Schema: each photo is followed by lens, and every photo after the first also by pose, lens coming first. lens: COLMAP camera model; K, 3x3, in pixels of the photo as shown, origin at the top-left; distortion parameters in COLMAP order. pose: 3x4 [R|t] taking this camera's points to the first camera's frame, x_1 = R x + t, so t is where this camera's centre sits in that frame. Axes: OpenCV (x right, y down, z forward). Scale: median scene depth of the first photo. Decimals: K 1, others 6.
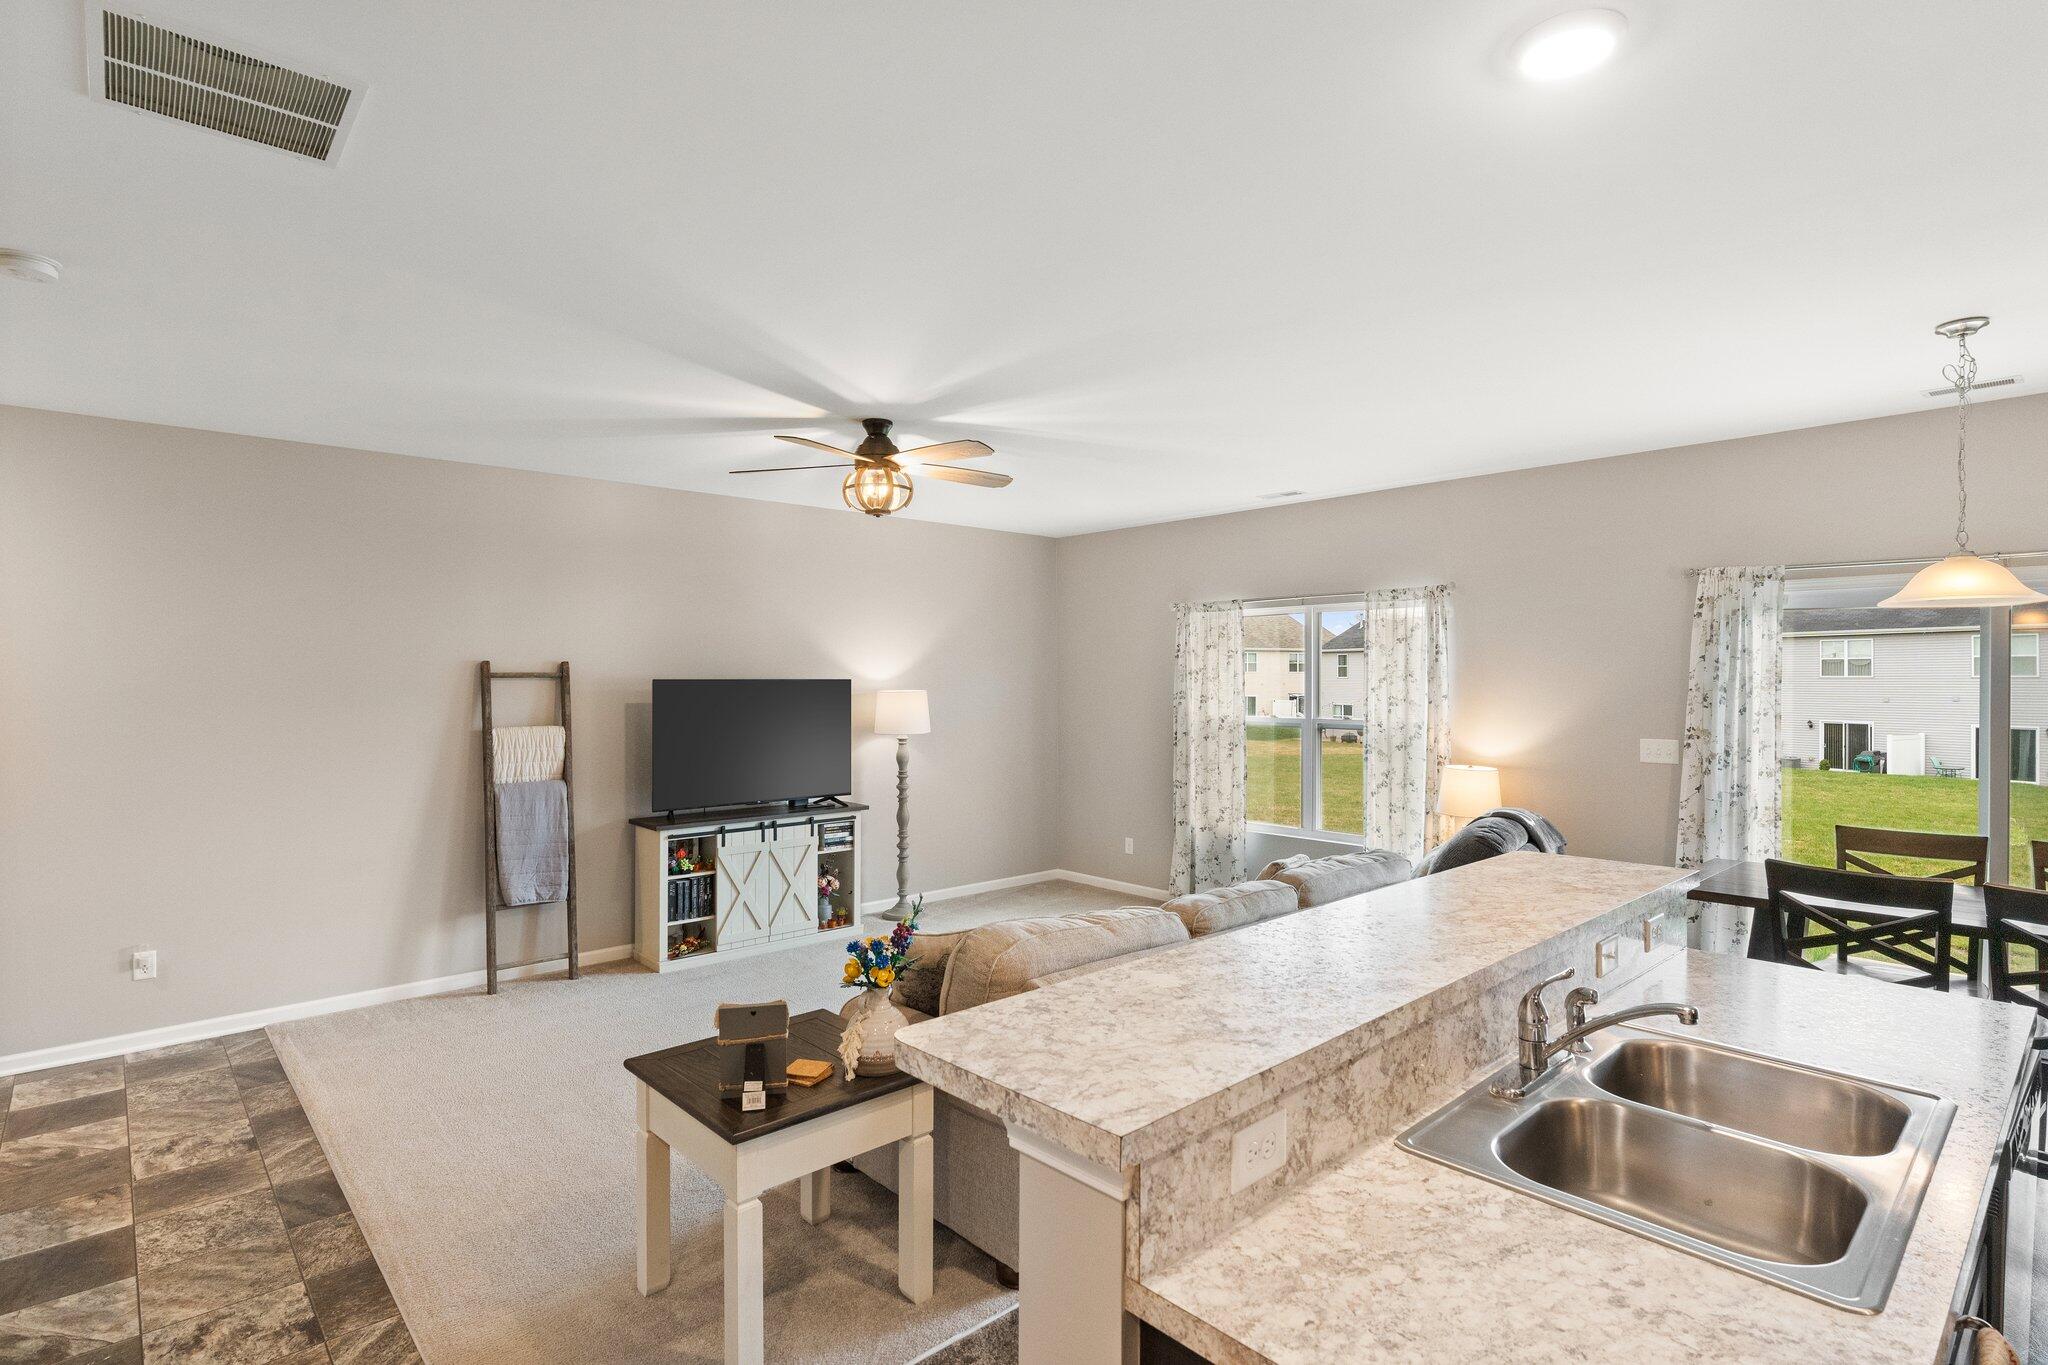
lens RADIAL K [[1015.2, 0, 1011.1], [0, 1015.2, 680.5], [0, 0, 1]] dist [-0.002486, 0.000475]
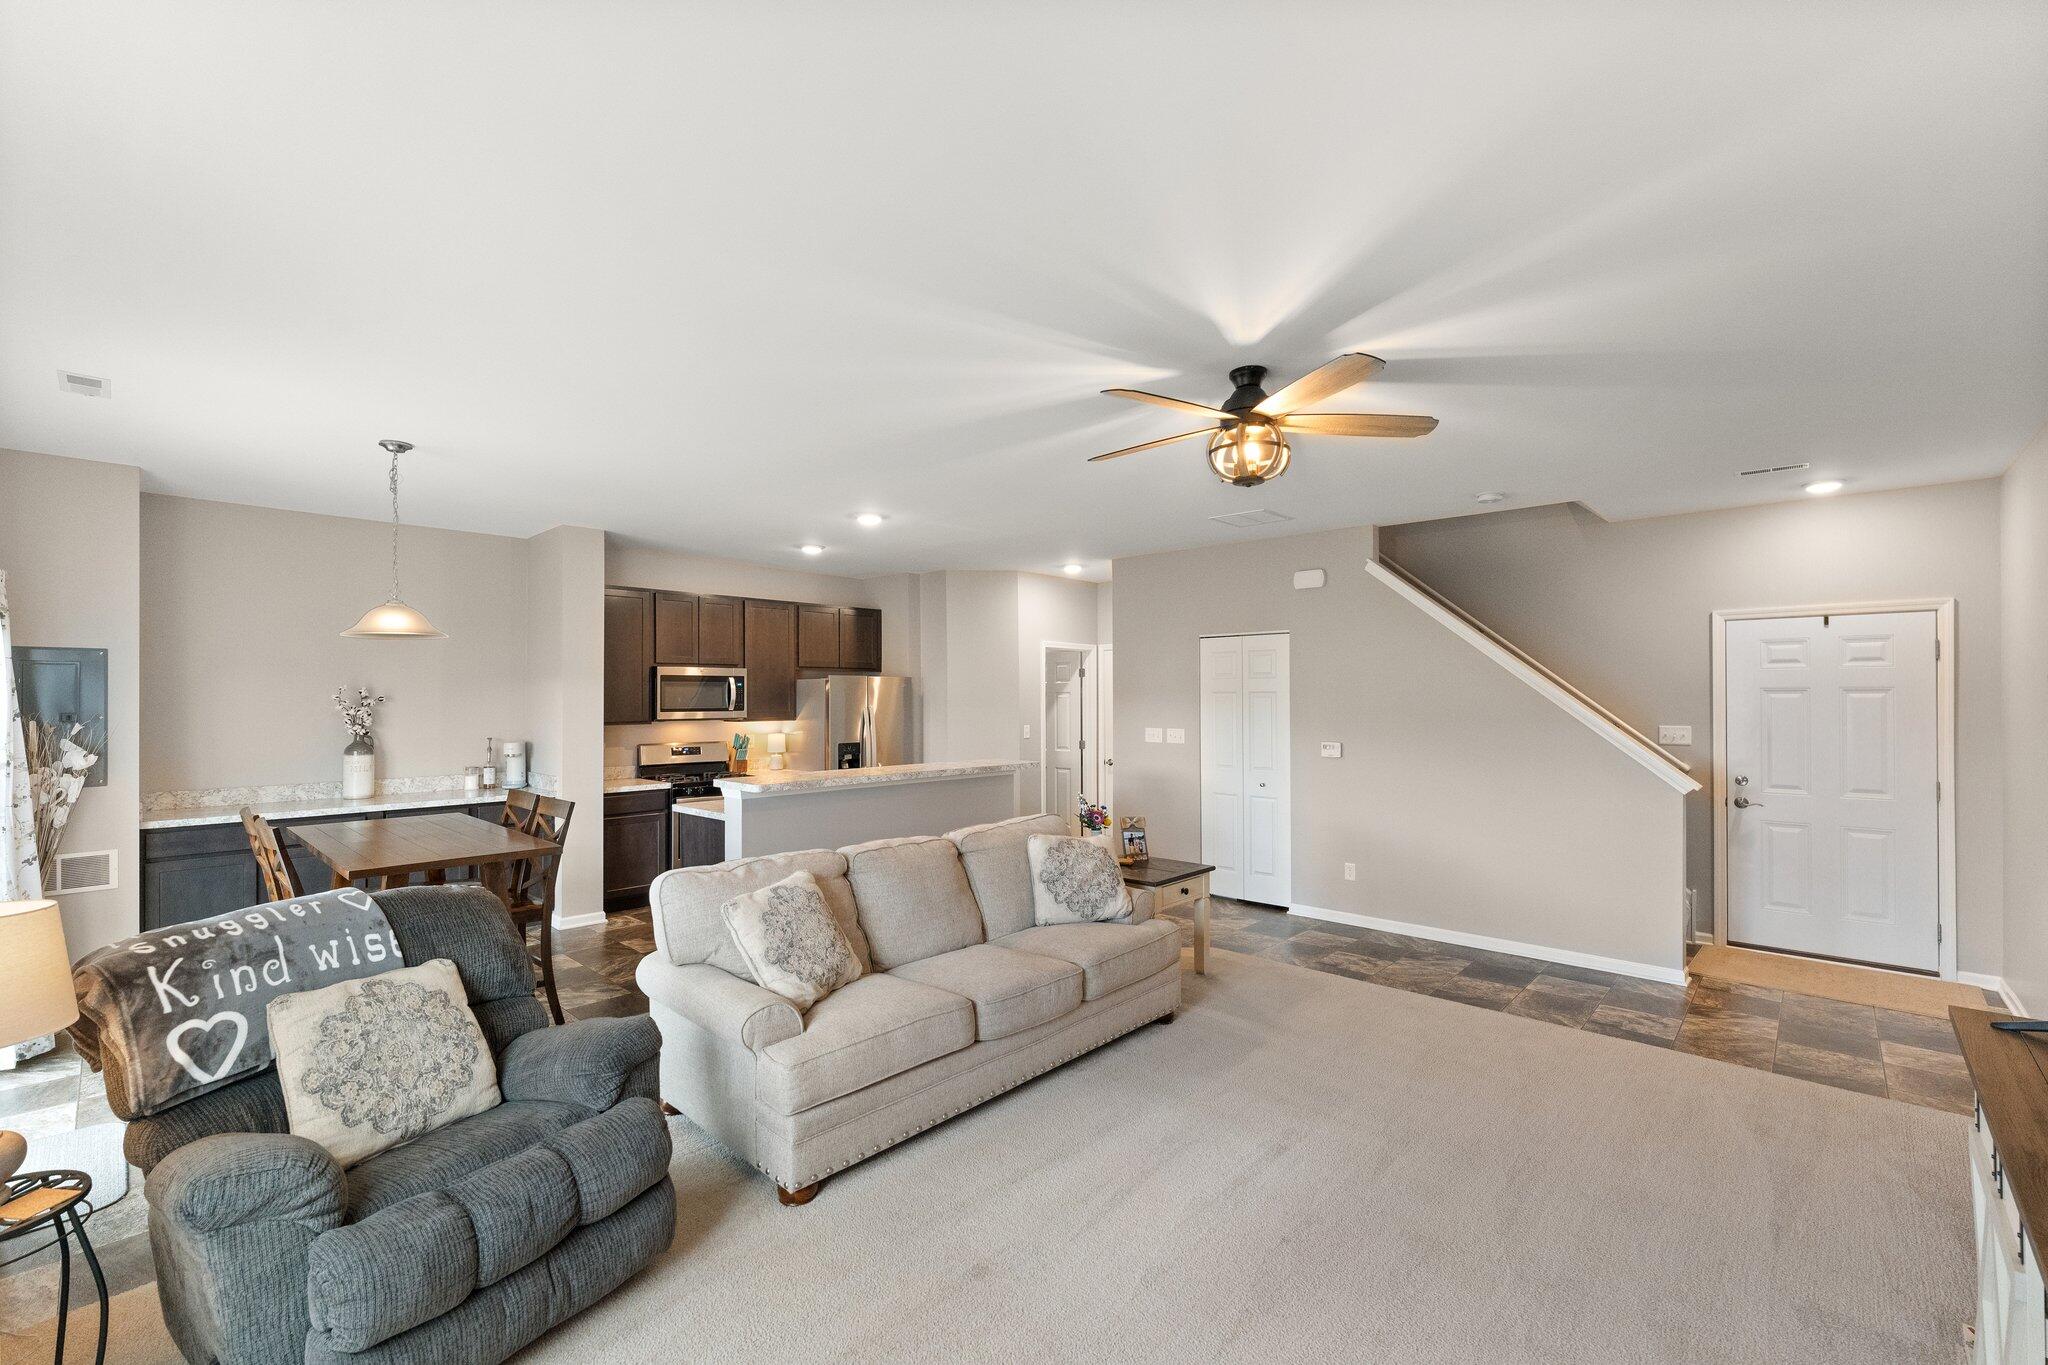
lens RADIAL K [[878.2, 0, 1021.2], [0, 878.2, 693.9], [0, 0, 1]] dist [-0.001276, -0.000071]
pose [[-0.996161, 0.001000, -0.087532, 0.094439], [0.001097, 0.999999, -0.001060, 0.005056], [0.087531, -0.001152, -0.996161, 1.374965]]
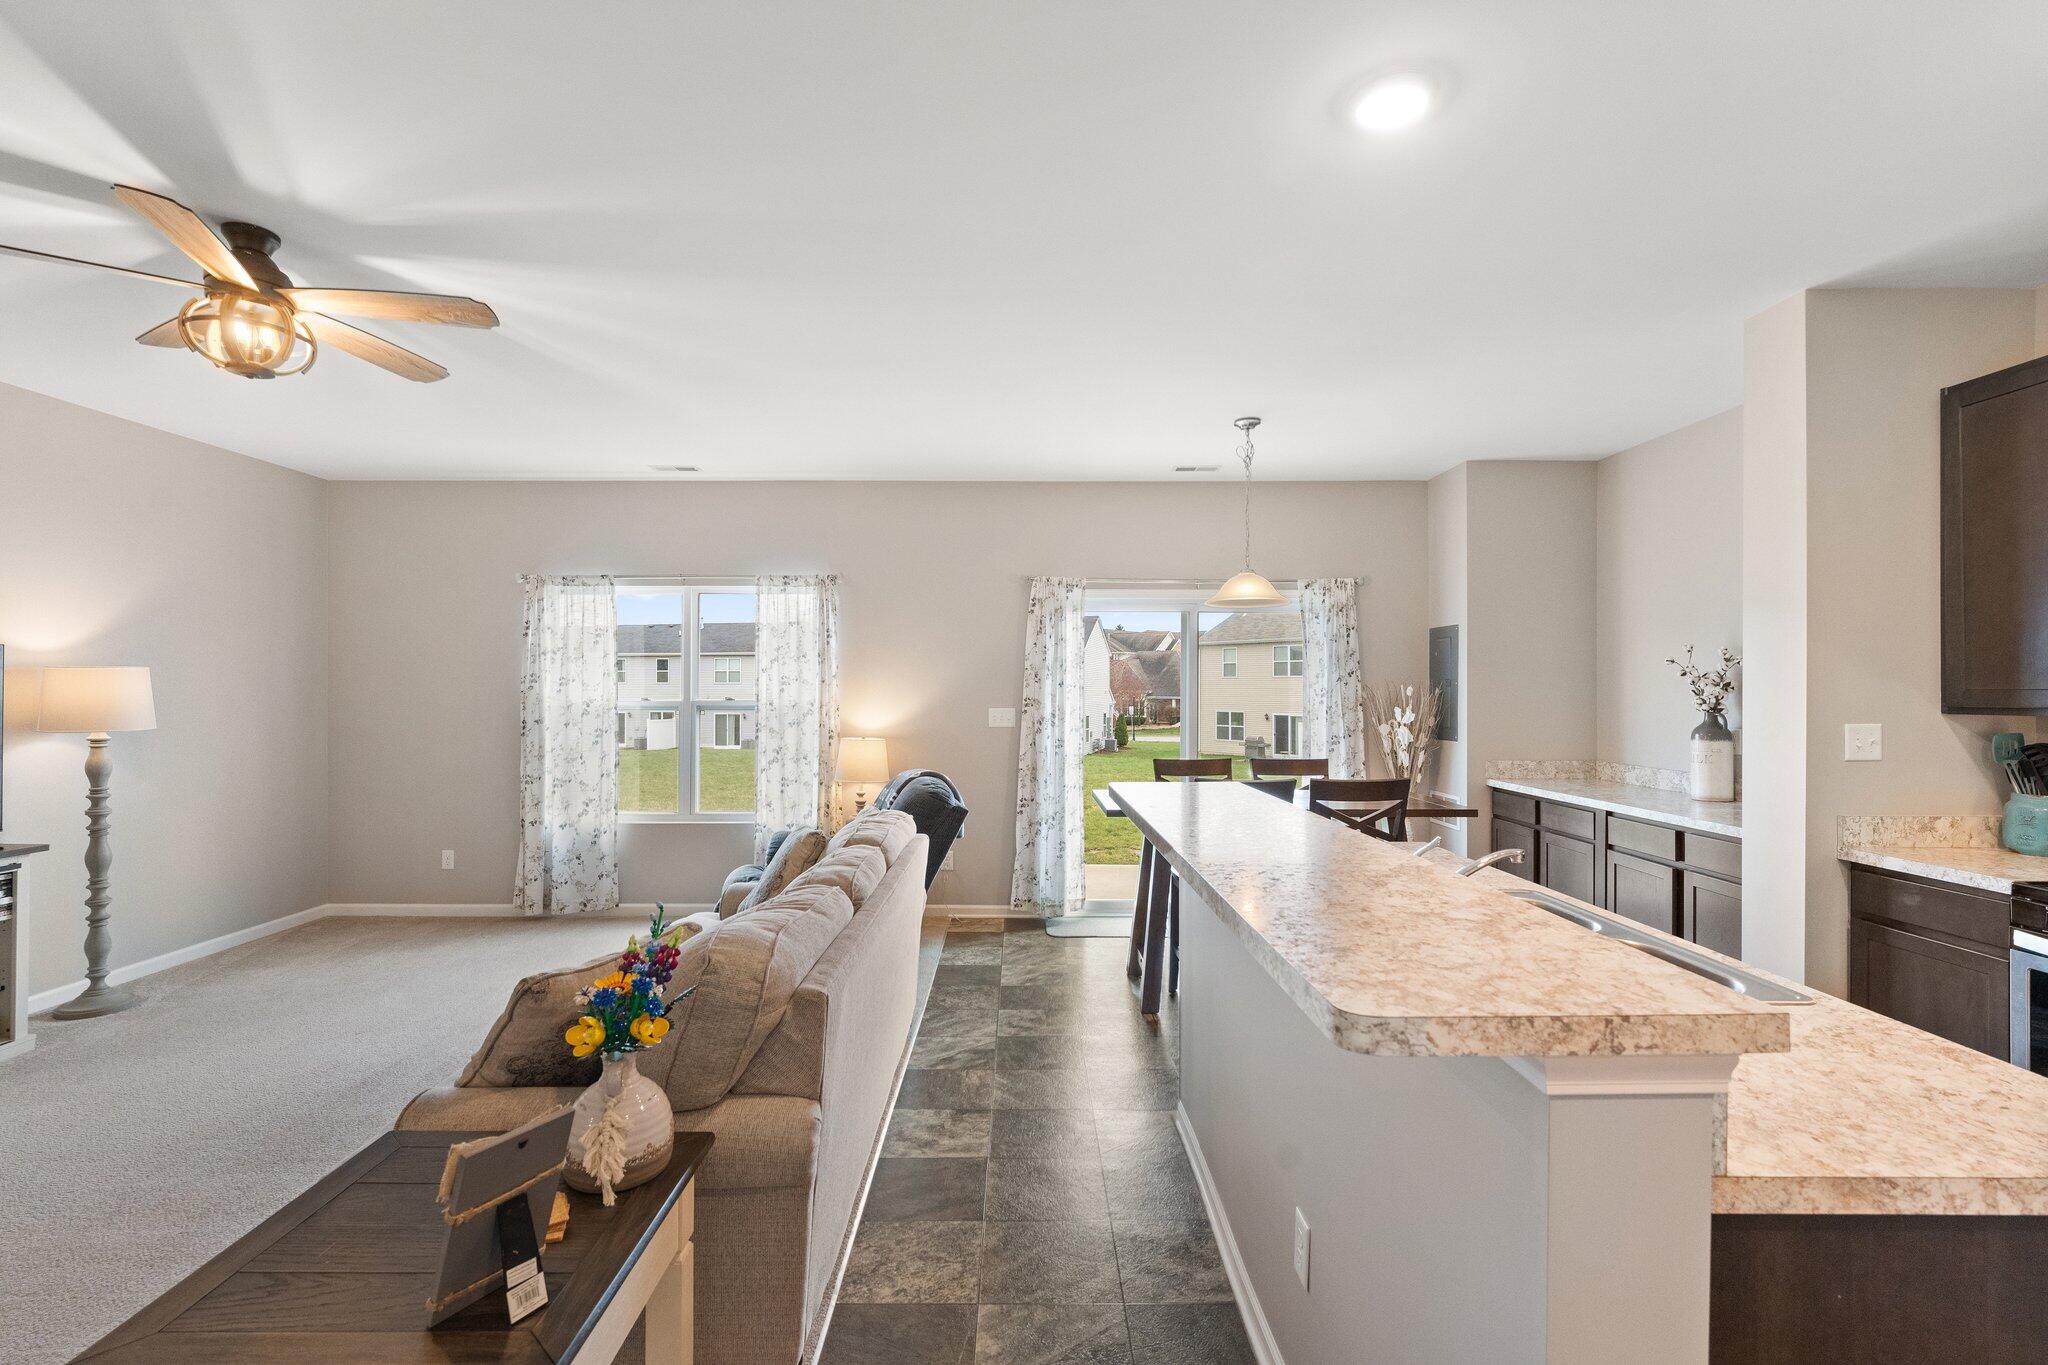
lens RADIAL K [[926.4, 0, 1019.7], [0, 926.4, 683.7], [0, 0, 1]] dist [-0.002844, 0.000419]
pose [[0.665925, 0.004454, 0.746006, -0.196826], [-0.000014, 0.999982, -0.005957, 0.031409], [-0.746019, 0.003957, 0.665913, 0.193056]]
